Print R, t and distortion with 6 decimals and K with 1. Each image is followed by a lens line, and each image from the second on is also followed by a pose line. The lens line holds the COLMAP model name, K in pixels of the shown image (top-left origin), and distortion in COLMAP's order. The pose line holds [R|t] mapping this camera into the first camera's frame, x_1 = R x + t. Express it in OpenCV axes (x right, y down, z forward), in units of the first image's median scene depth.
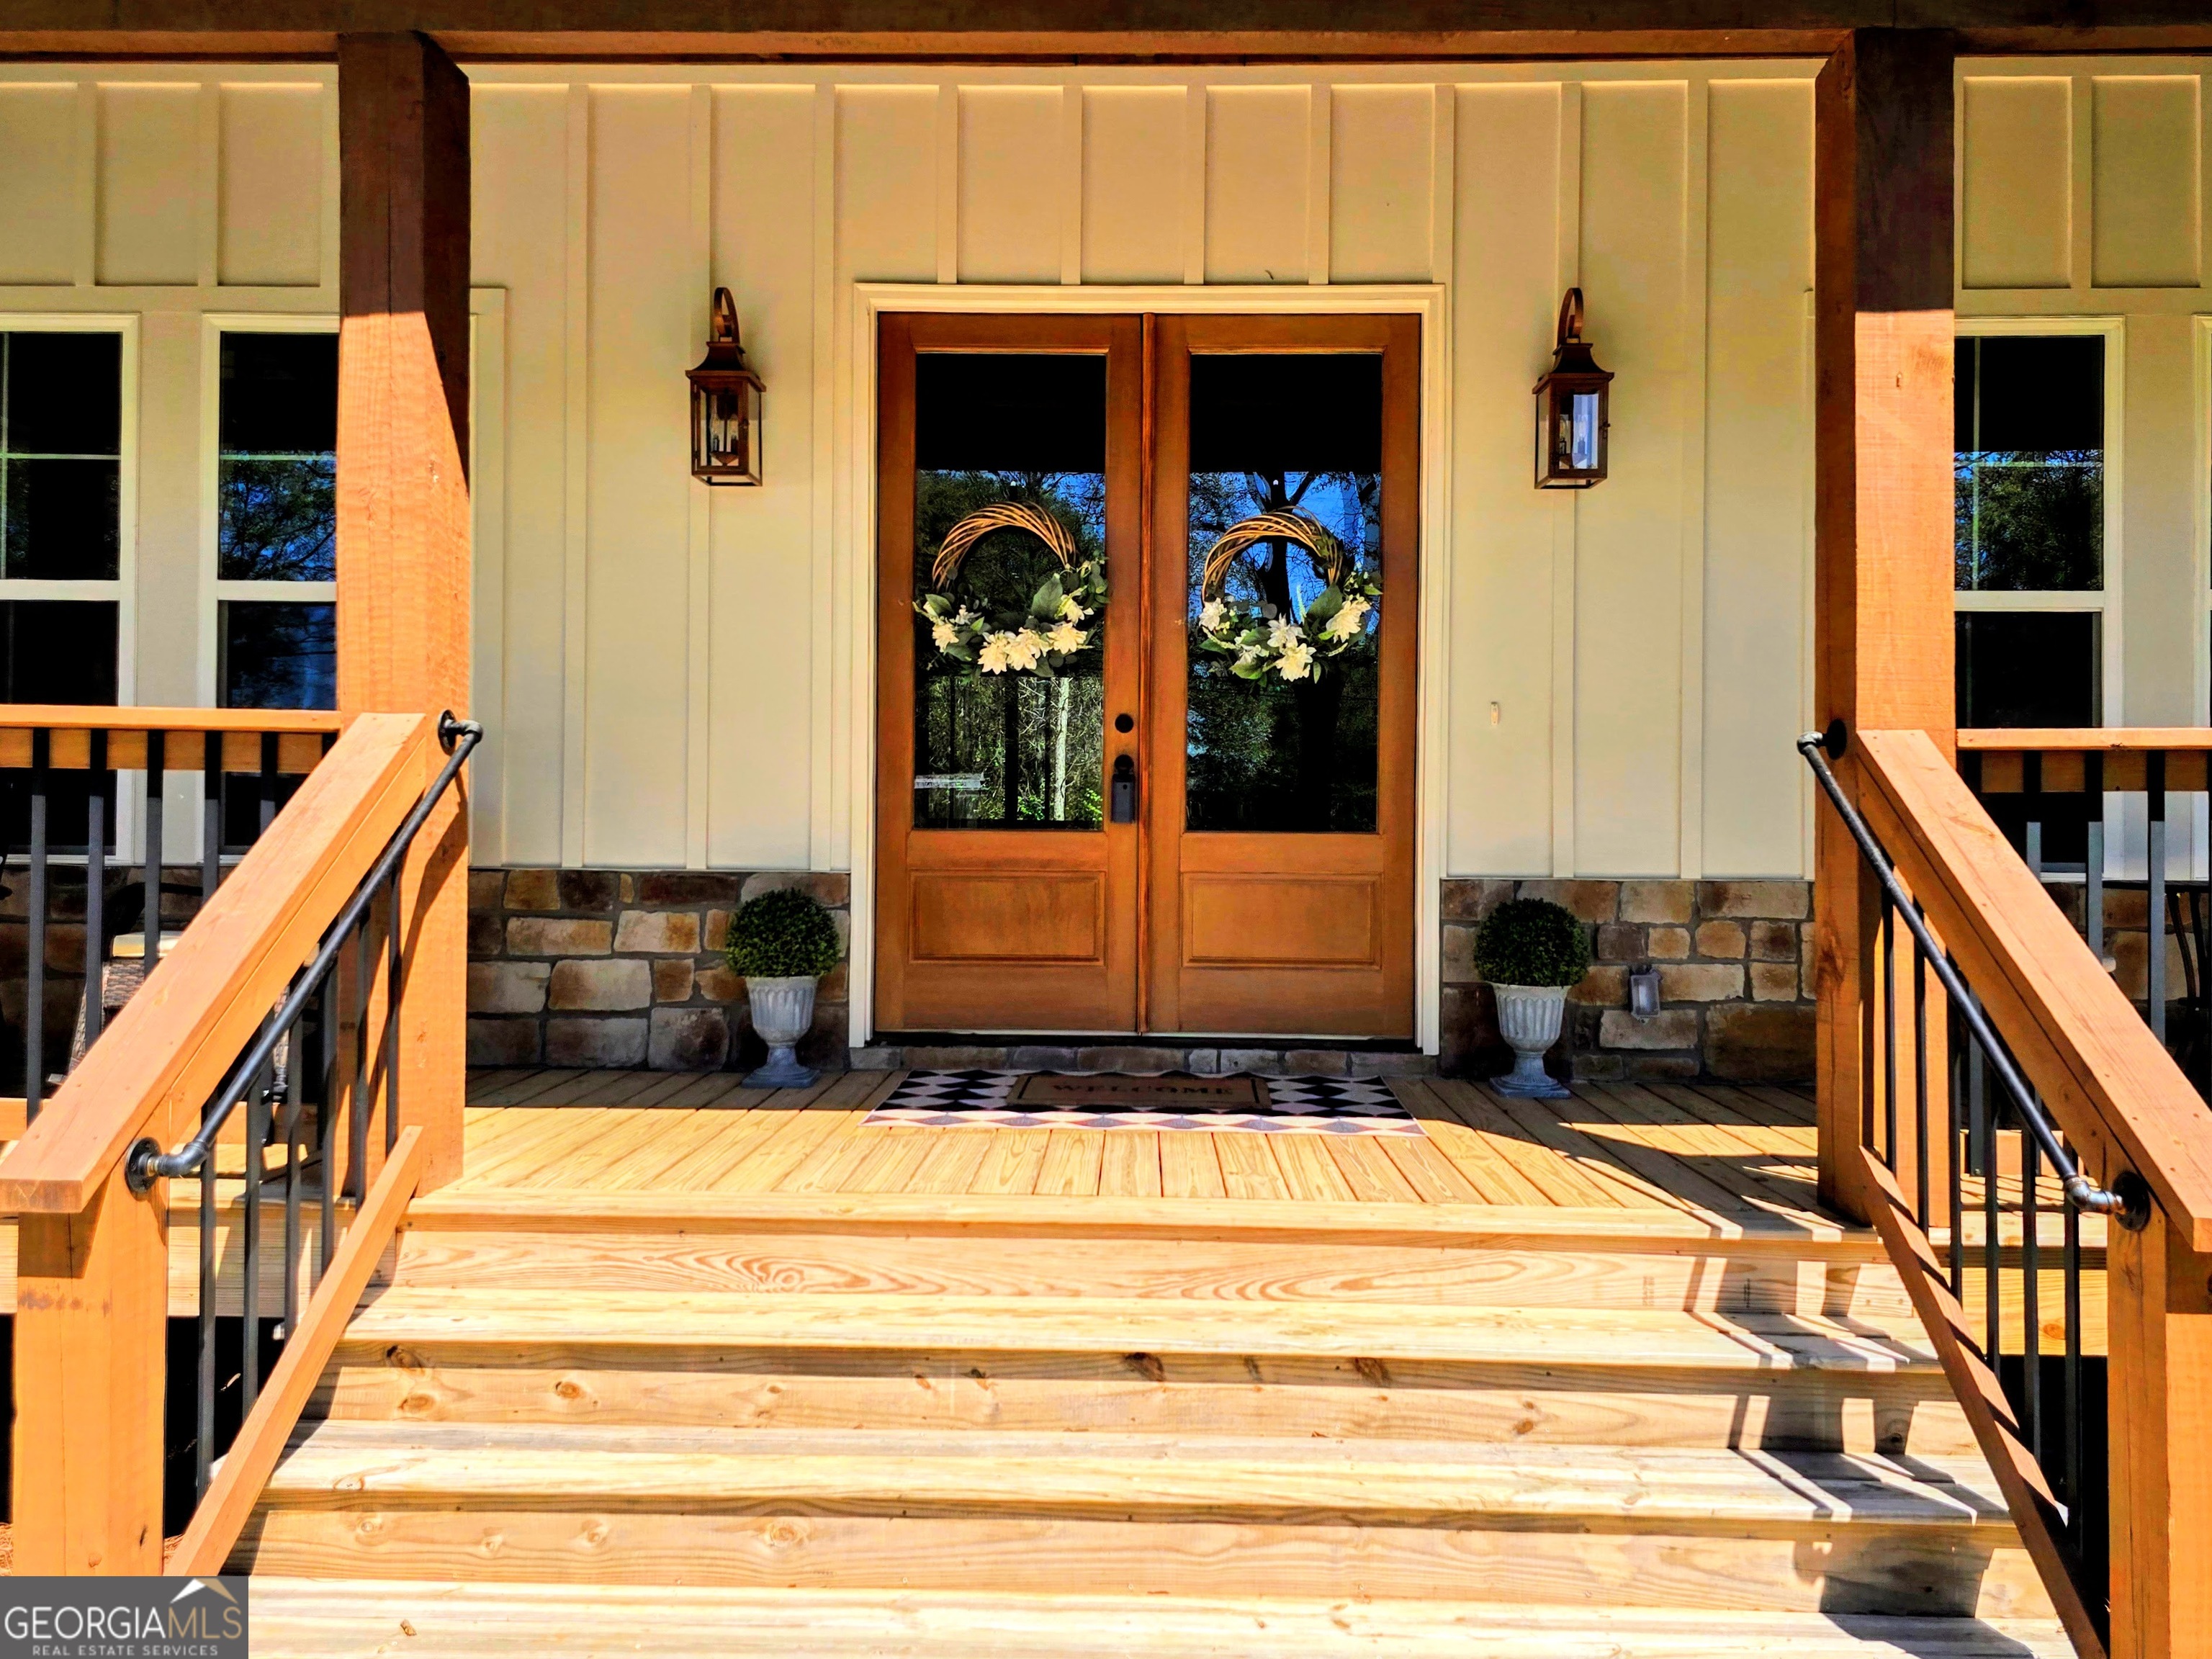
lens RADIAL K [[1552.9, 0, 1106.0], [0, 1552.9, 829.5], [0, 0, 1]] dist [0.085605, -0.097592]
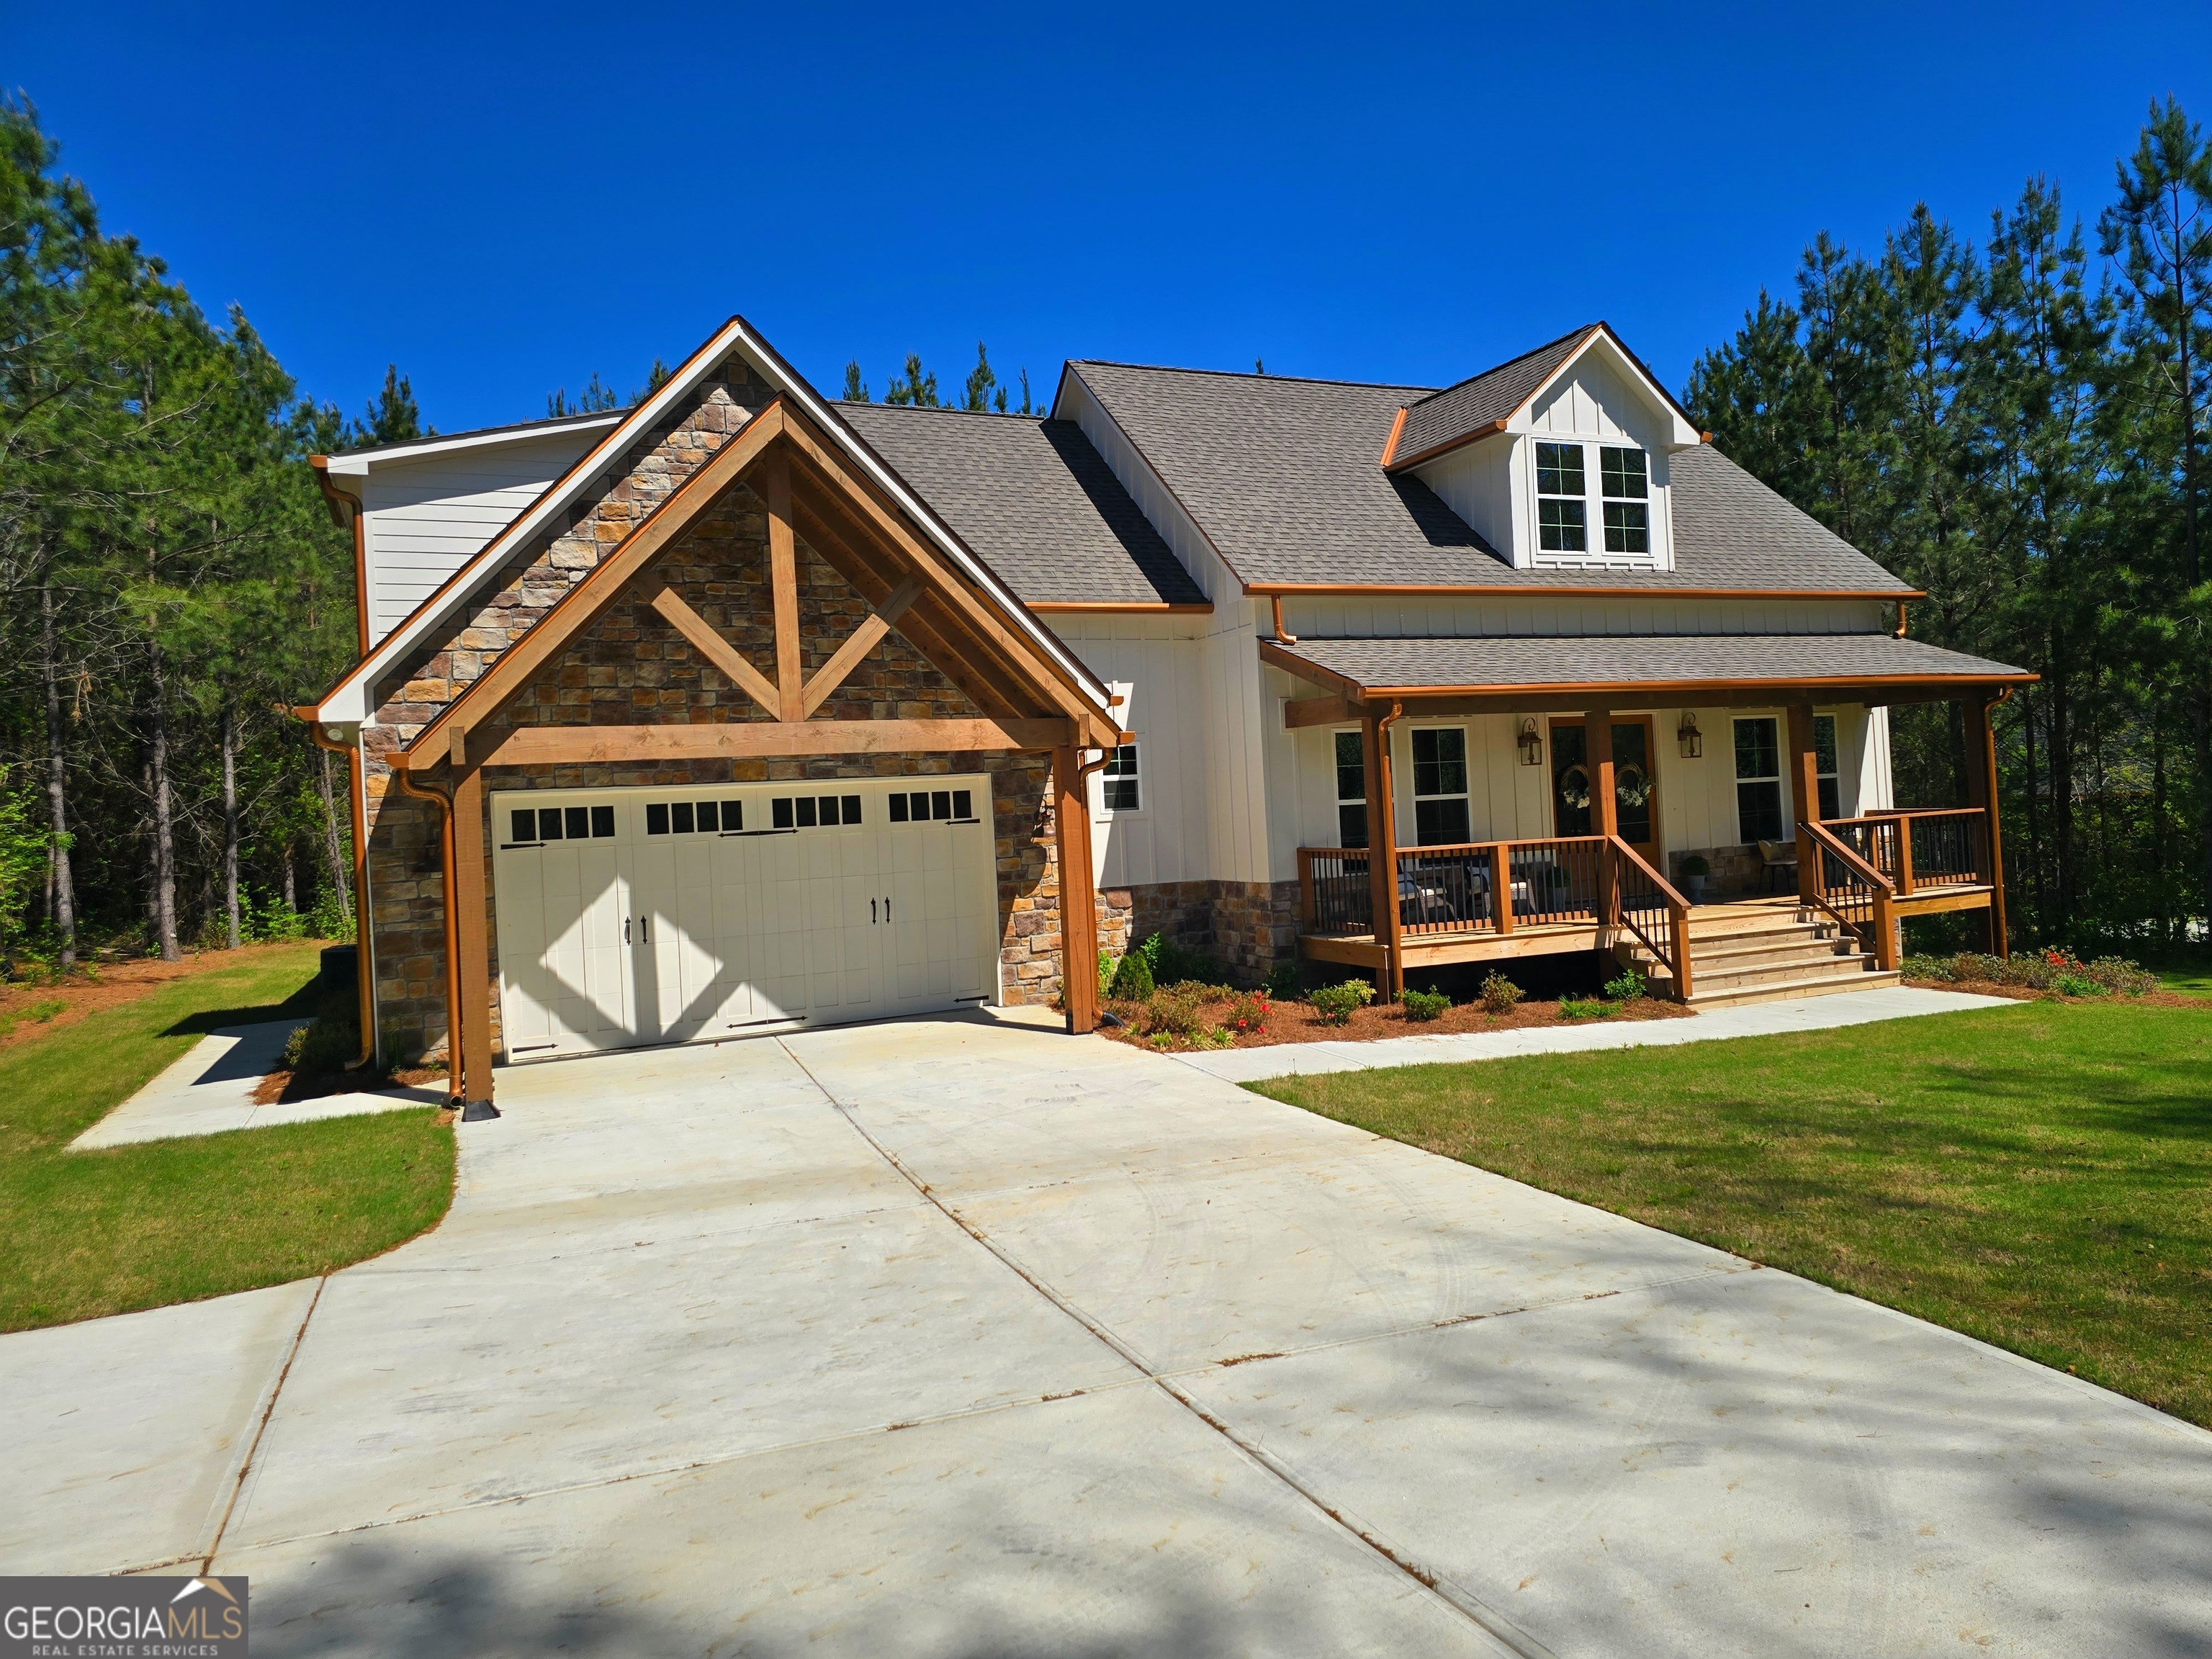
lens RADIAL K [[1466.9, 0, 1106.9], [0, 1466.9, 809.7], [0, 0, 1]] dist [0.071500, -0.080877]
pose [[0.902795, -0.055247, 0.426508, -2.806078], [0.059196, 0.998238, 0.004002, -0.185733], [-0.425978, 0.021635, 0.904475, -1.923262]]
